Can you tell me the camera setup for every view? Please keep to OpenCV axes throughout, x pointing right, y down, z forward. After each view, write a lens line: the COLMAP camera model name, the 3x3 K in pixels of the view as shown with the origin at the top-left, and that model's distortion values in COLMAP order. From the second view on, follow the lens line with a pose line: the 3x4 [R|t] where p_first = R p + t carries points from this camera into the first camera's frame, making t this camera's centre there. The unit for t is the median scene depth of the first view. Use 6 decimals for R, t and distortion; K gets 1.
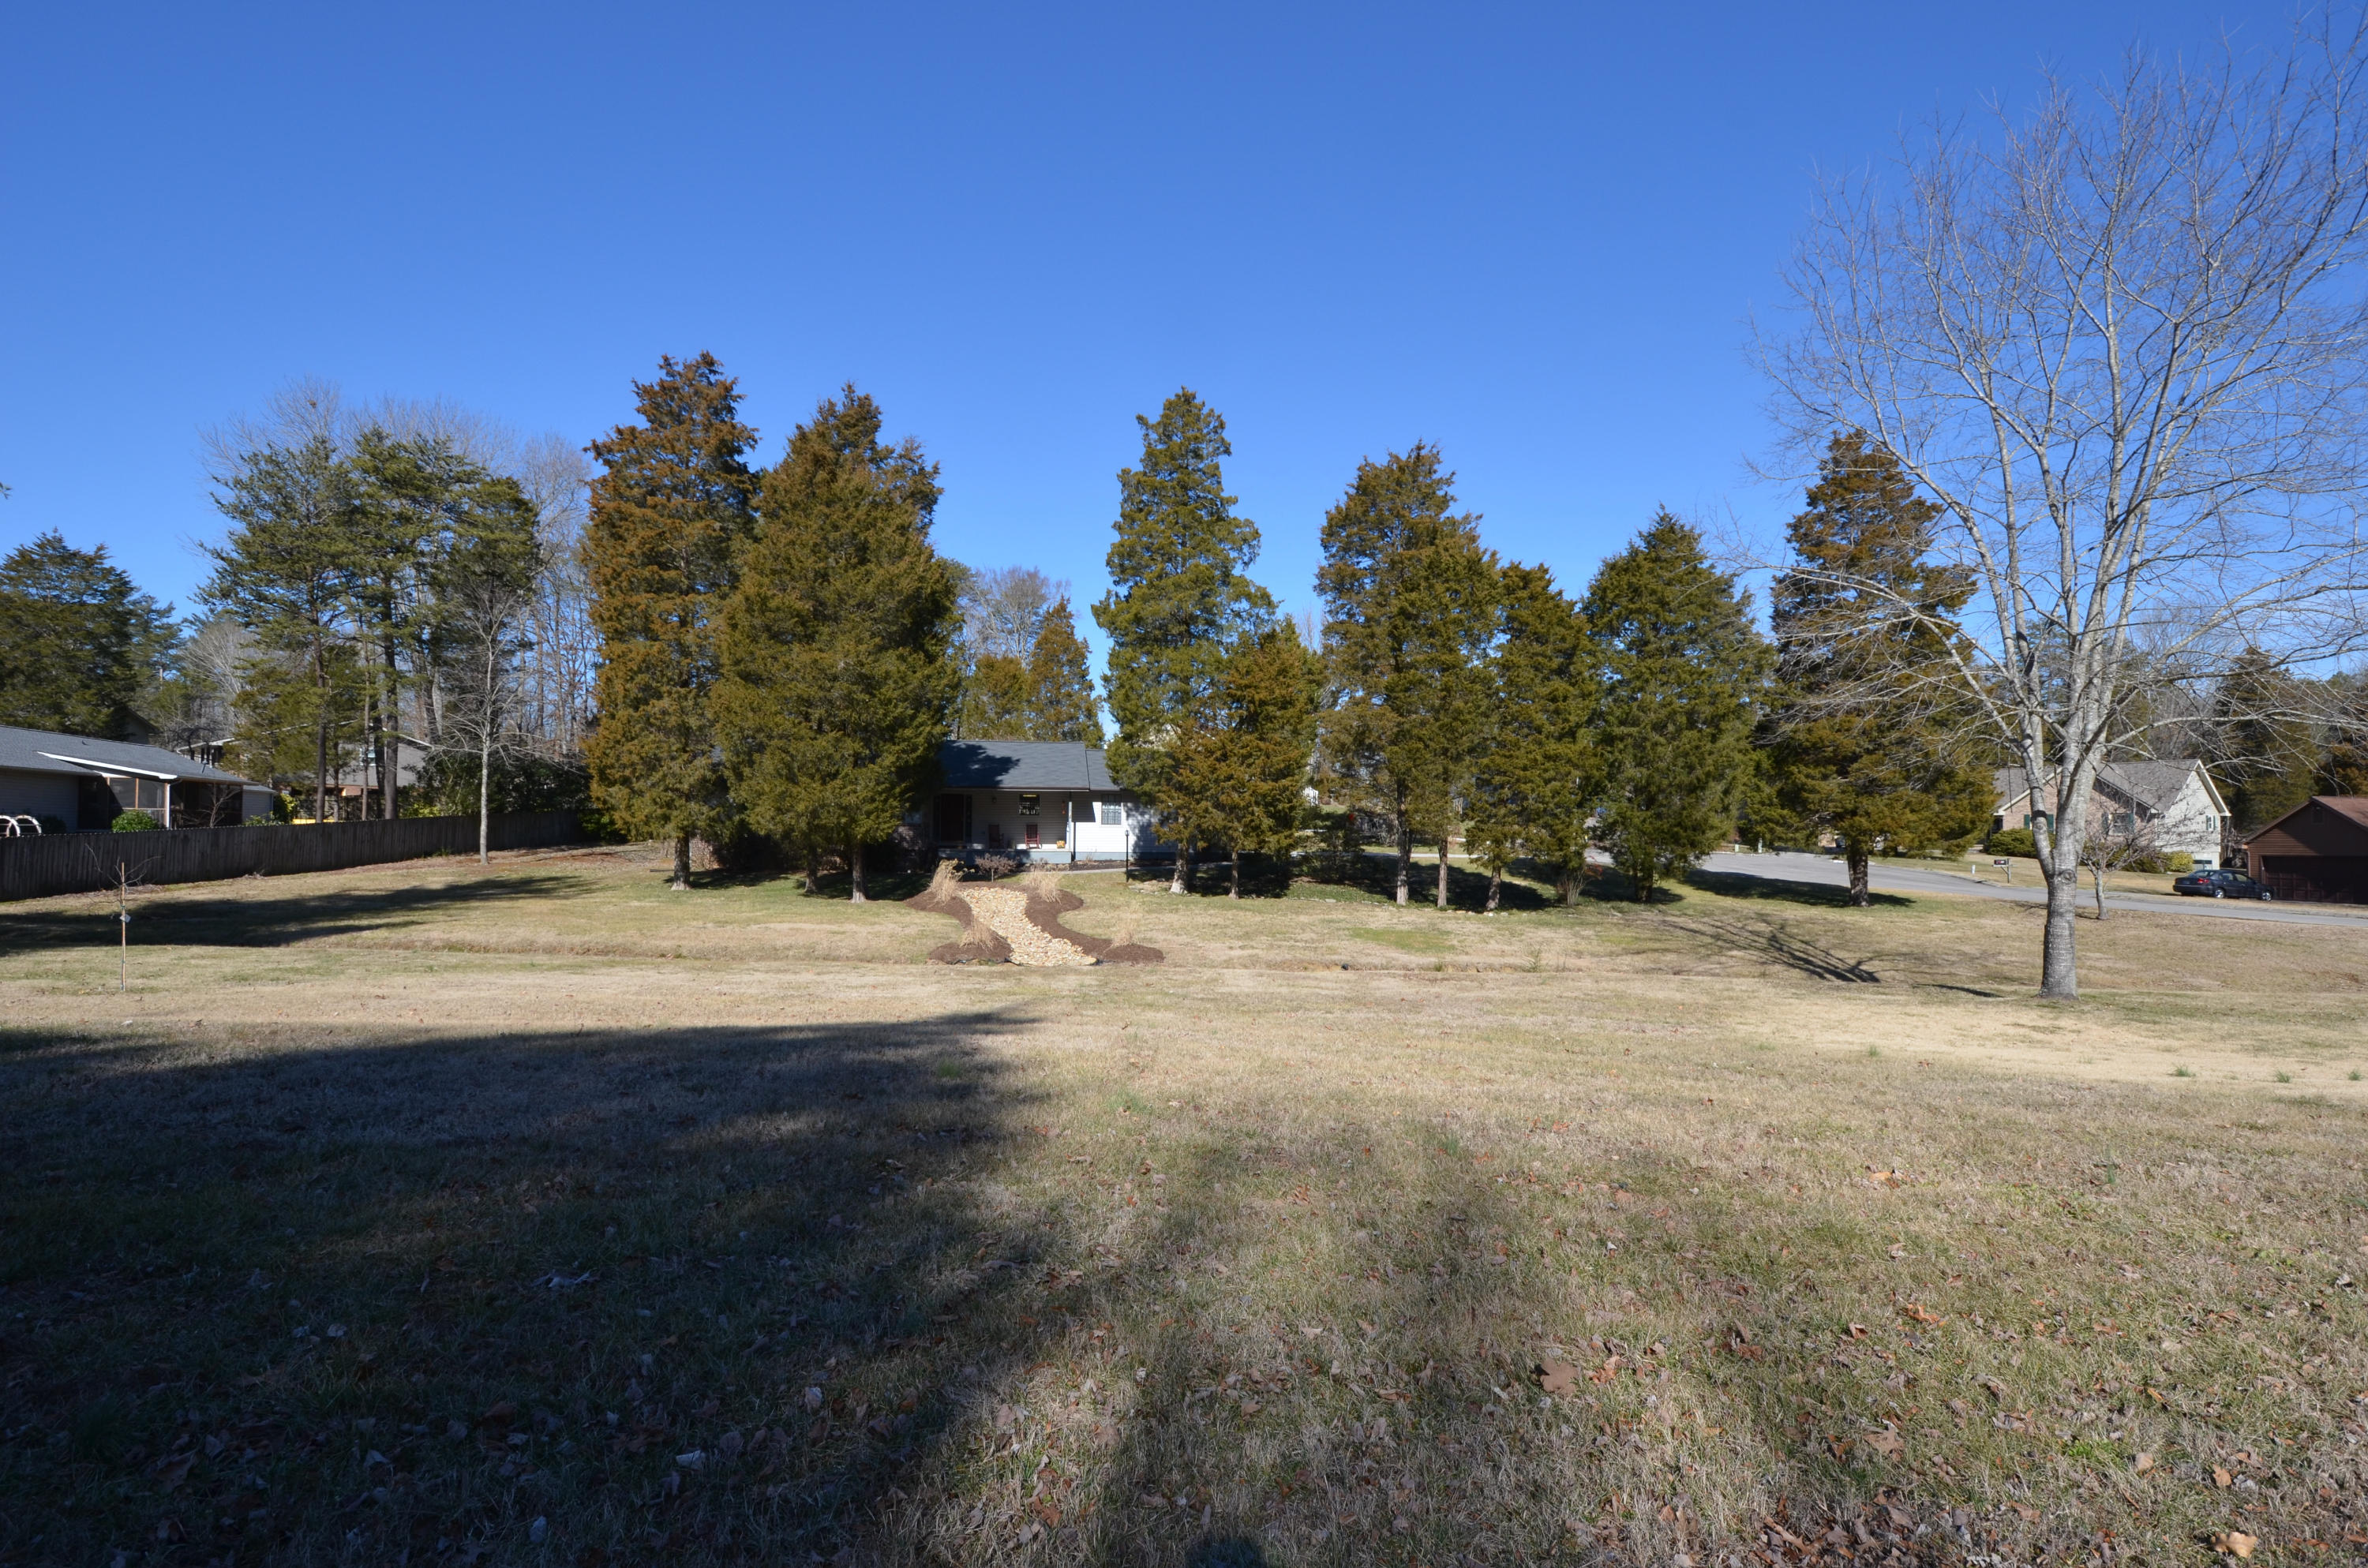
lens RADIAL K [[1019.9, 0, 1193.1], [0, 1019.9, 803.2], [0, 0, 1]] dist [-0.025209, -0.005671]
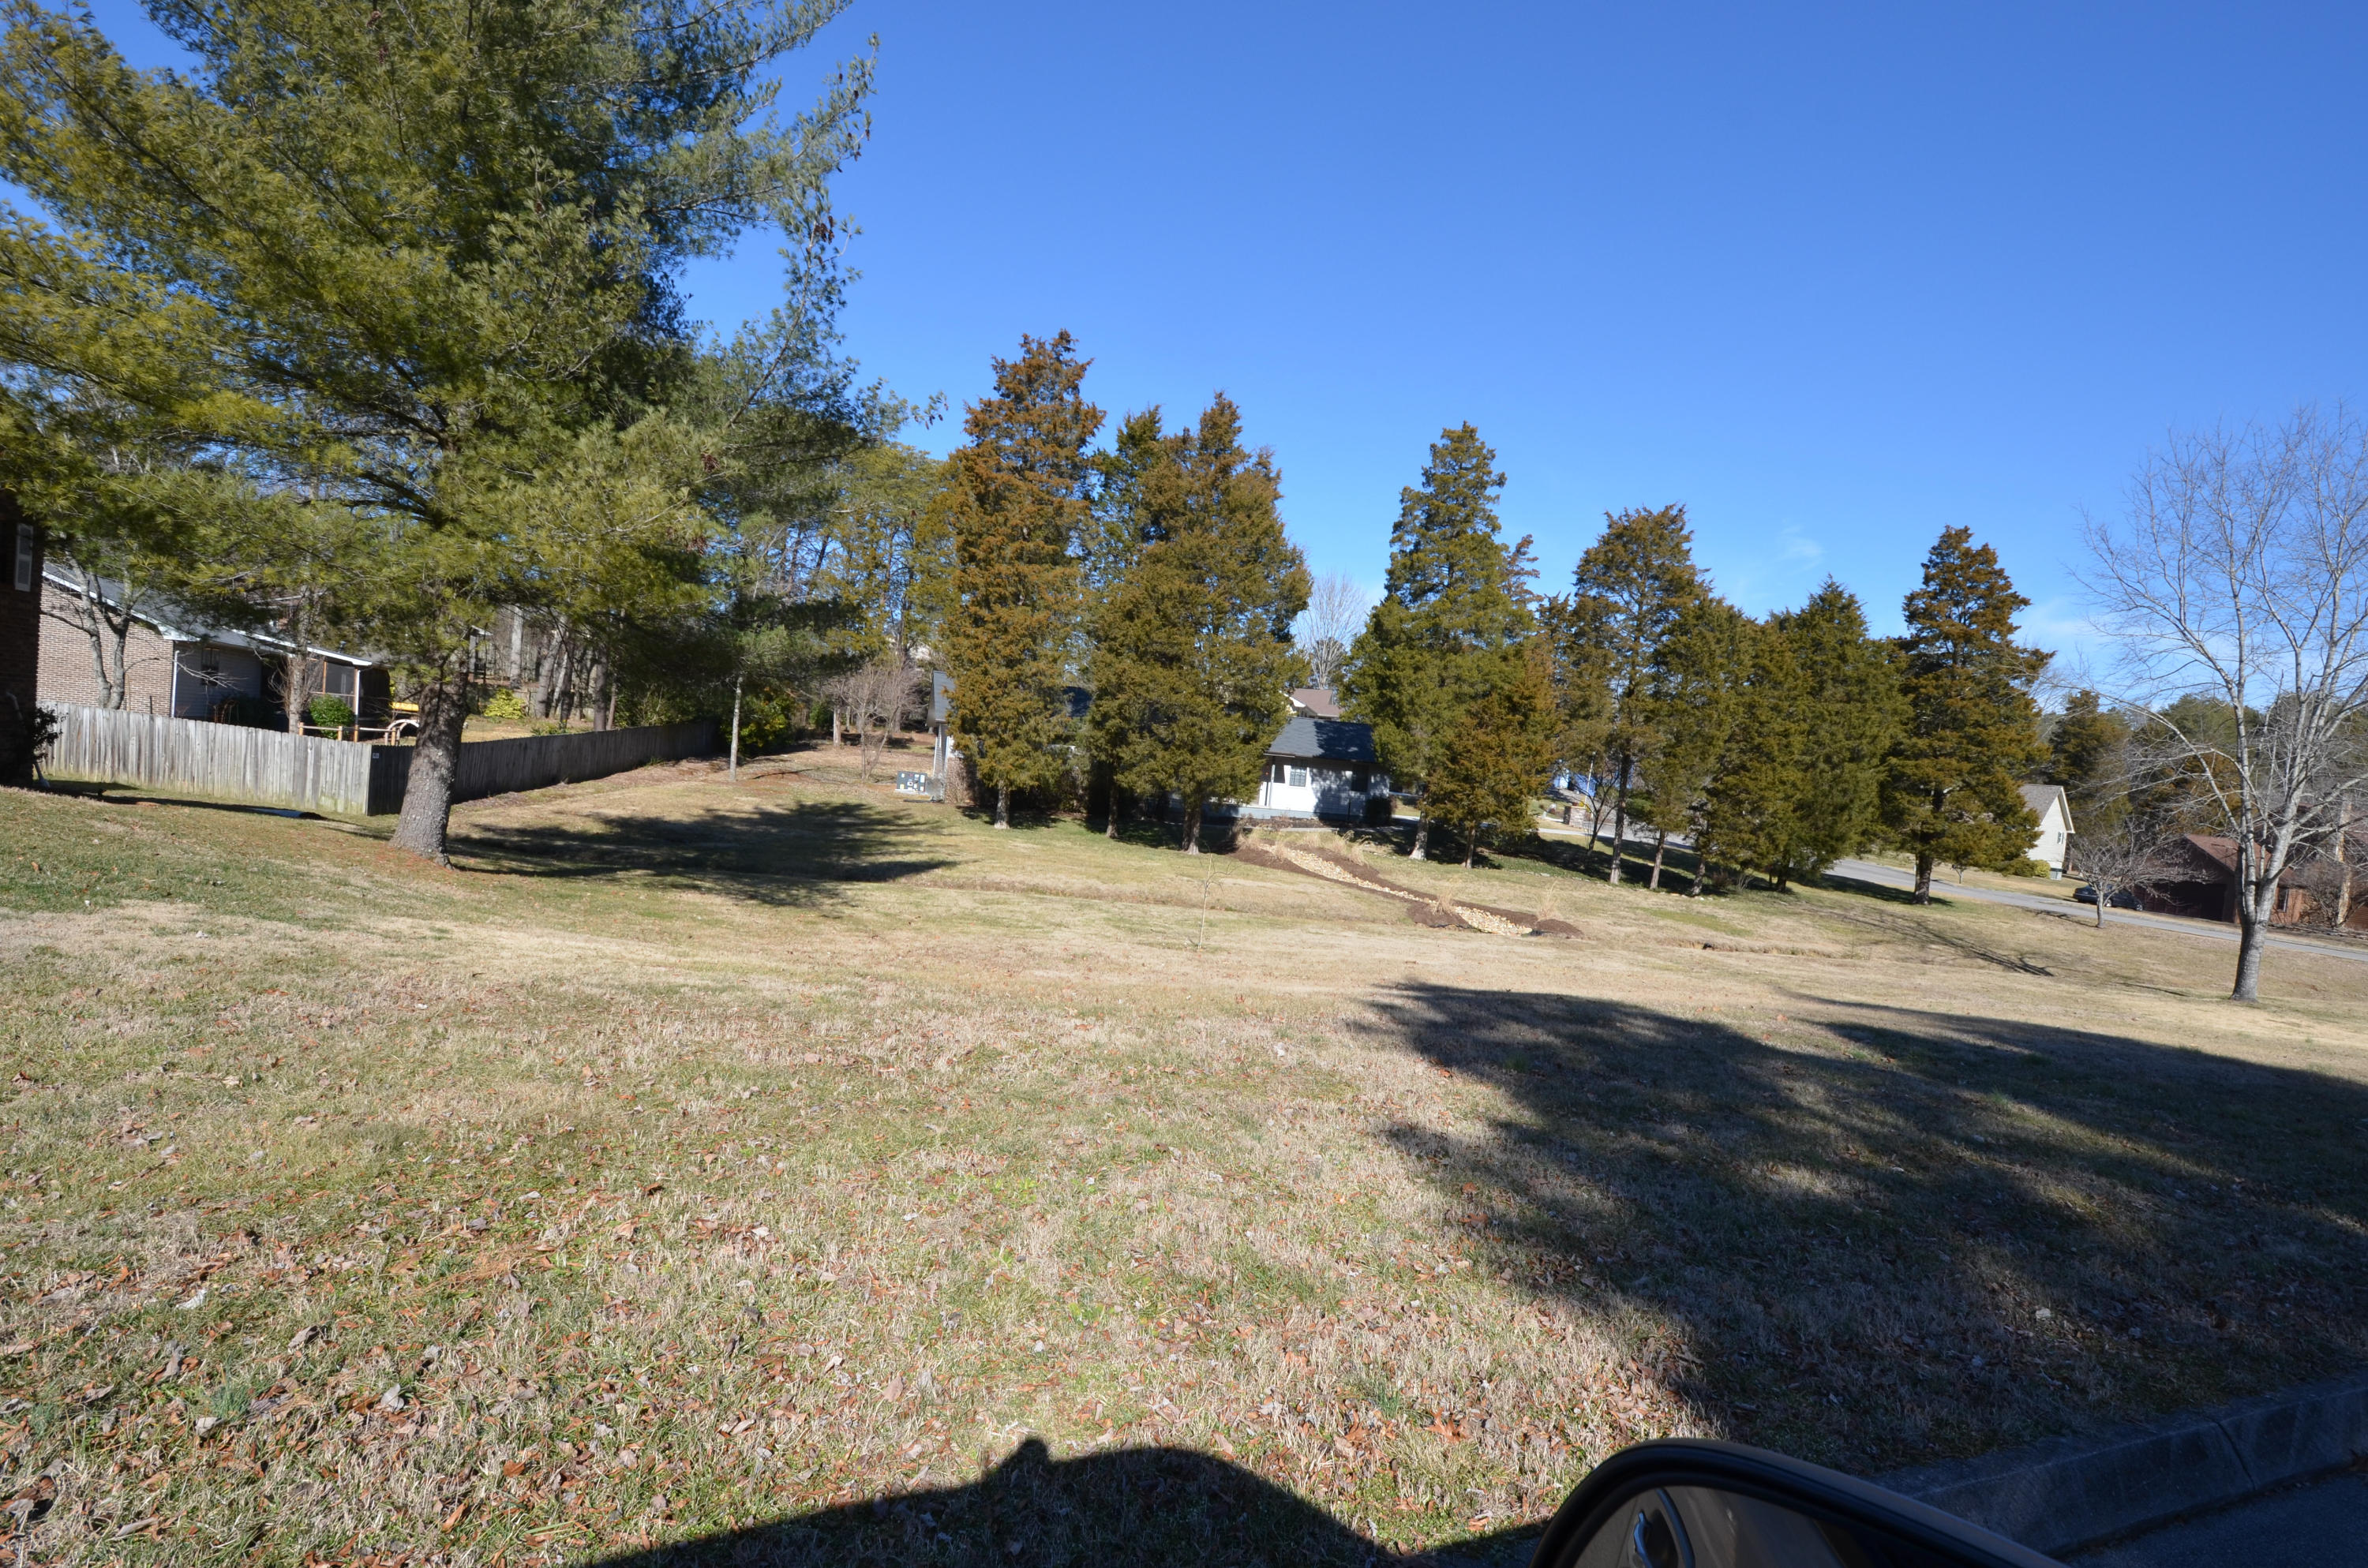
lens RADIAL K [[1019.9, 0, 1171.6], [0, 1019.9, 776.2], [0, 0, 1]] dist [-0.025209, -0.005671]
pose [[0.986769, 0.079517, 0.141296, -0.838440], [-0.086472, 0.995292, 0.043772, -0.060398], [-0.137150, -0.055410, 0.988999, -0.197198]]
